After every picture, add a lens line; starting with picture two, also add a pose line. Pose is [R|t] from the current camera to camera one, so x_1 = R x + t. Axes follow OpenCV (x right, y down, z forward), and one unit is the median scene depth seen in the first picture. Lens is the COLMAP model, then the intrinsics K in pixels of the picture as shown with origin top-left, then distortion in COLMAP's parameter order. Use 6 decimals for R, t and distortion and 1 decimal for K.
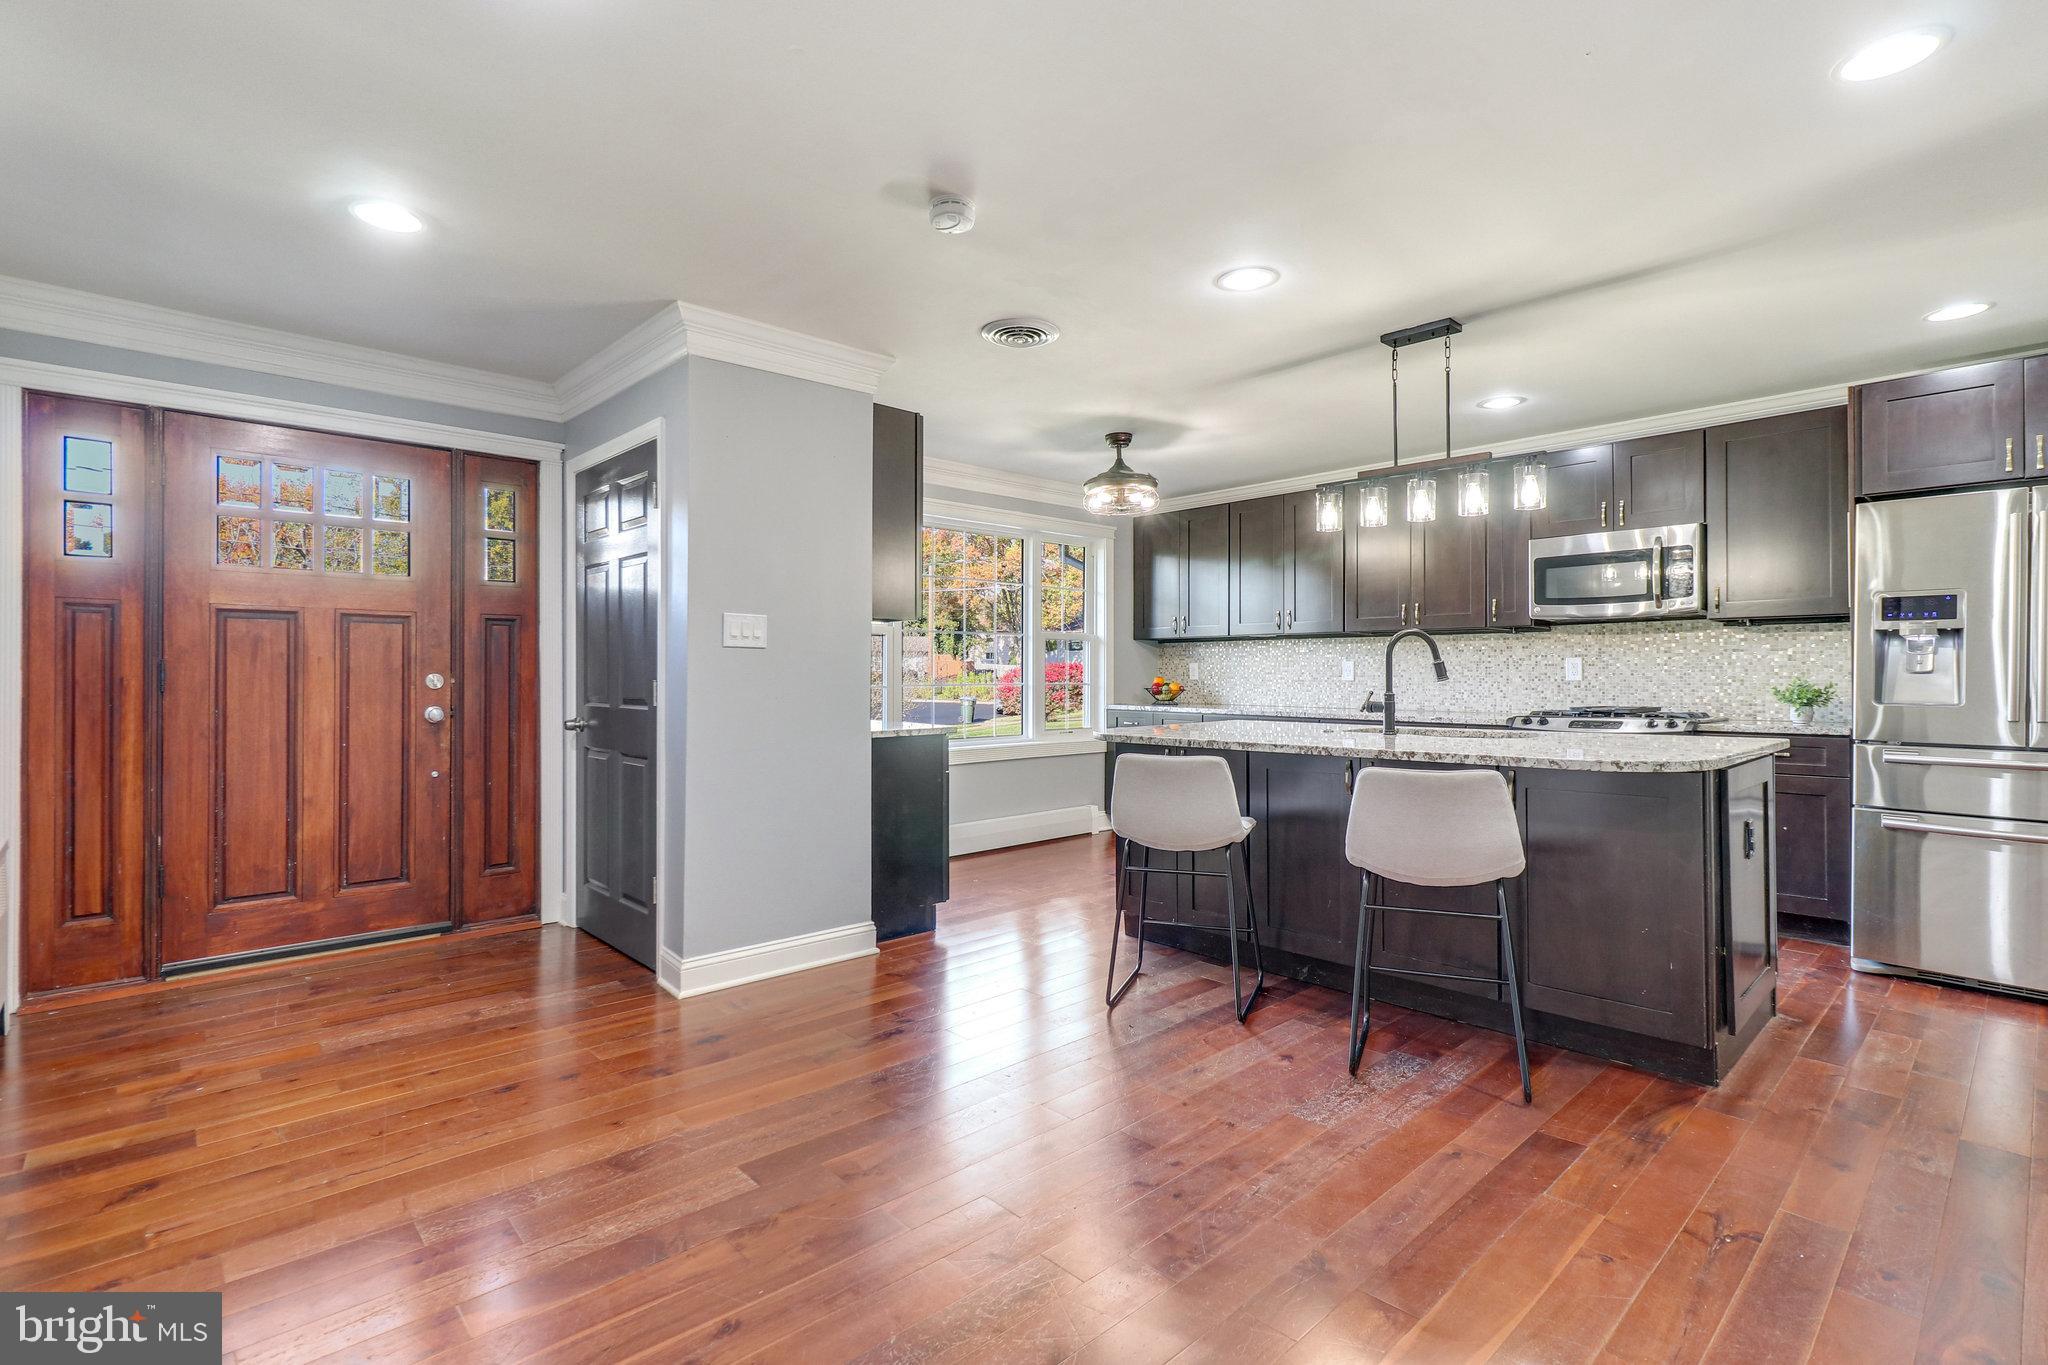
lens RADIAL K [[952.8, 0, 1012.1], [0, 952.8, 670.6], [0, 0, 1]] dist [-0.000977, -0.000098]
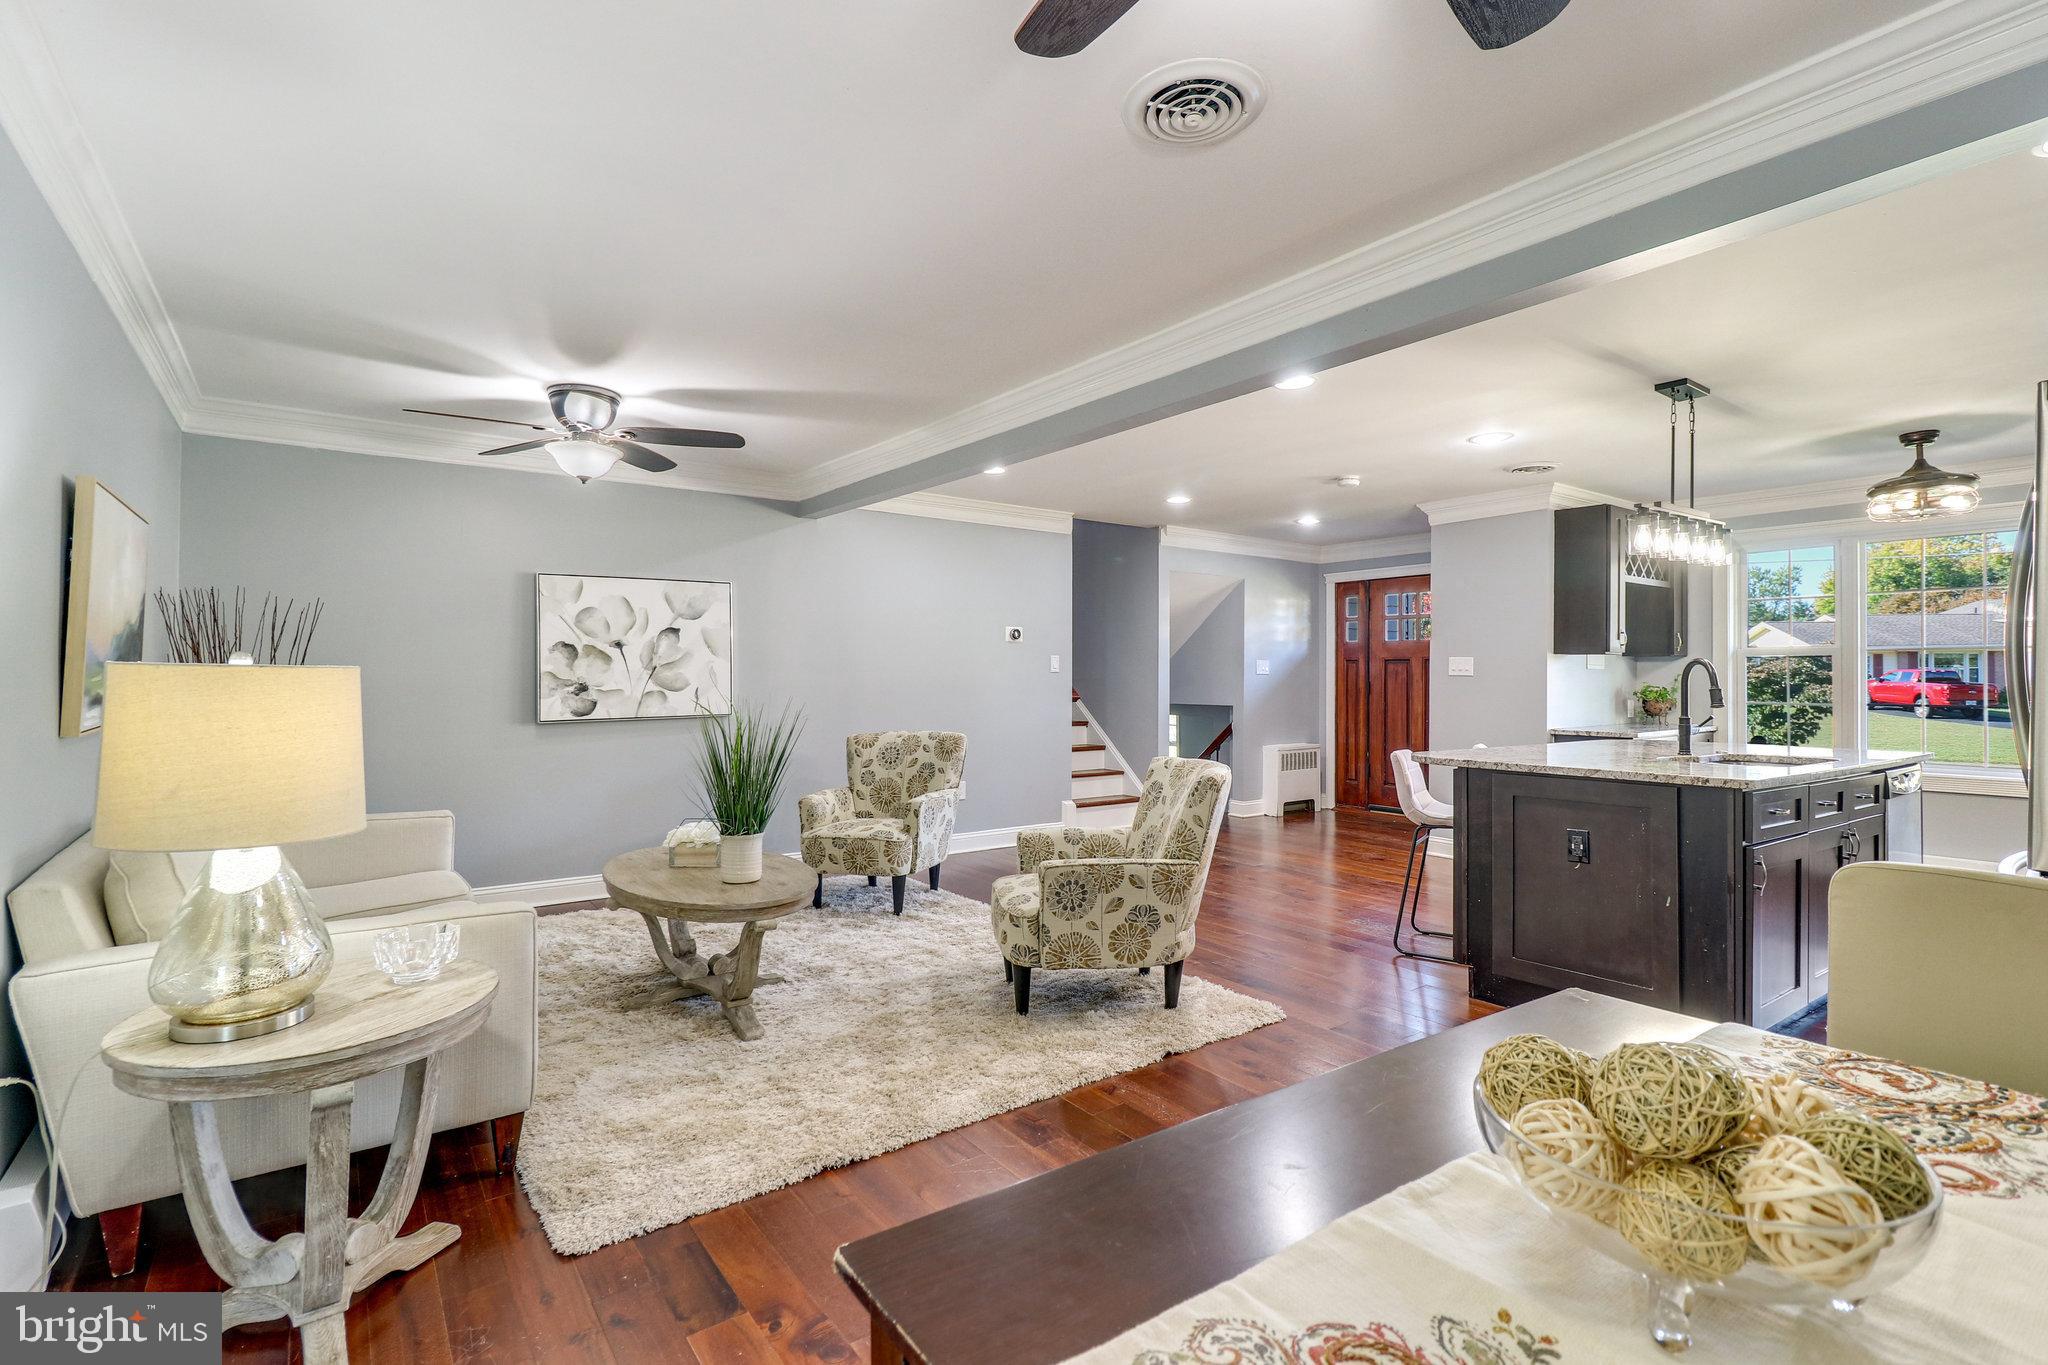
lens RADIAL K [[952.8, 0, 1012.1], [0, 952.8, 670.6], [0, 0, 1]] dist [-0.000977, -0.000098]
pose [[-0.121065, -0.004384, -0.992635, 1.616198], [0.002595, 0.999985, -0.004733, -0.028065], [0.992641, -0.003149, -0.121052, 0.370145]]
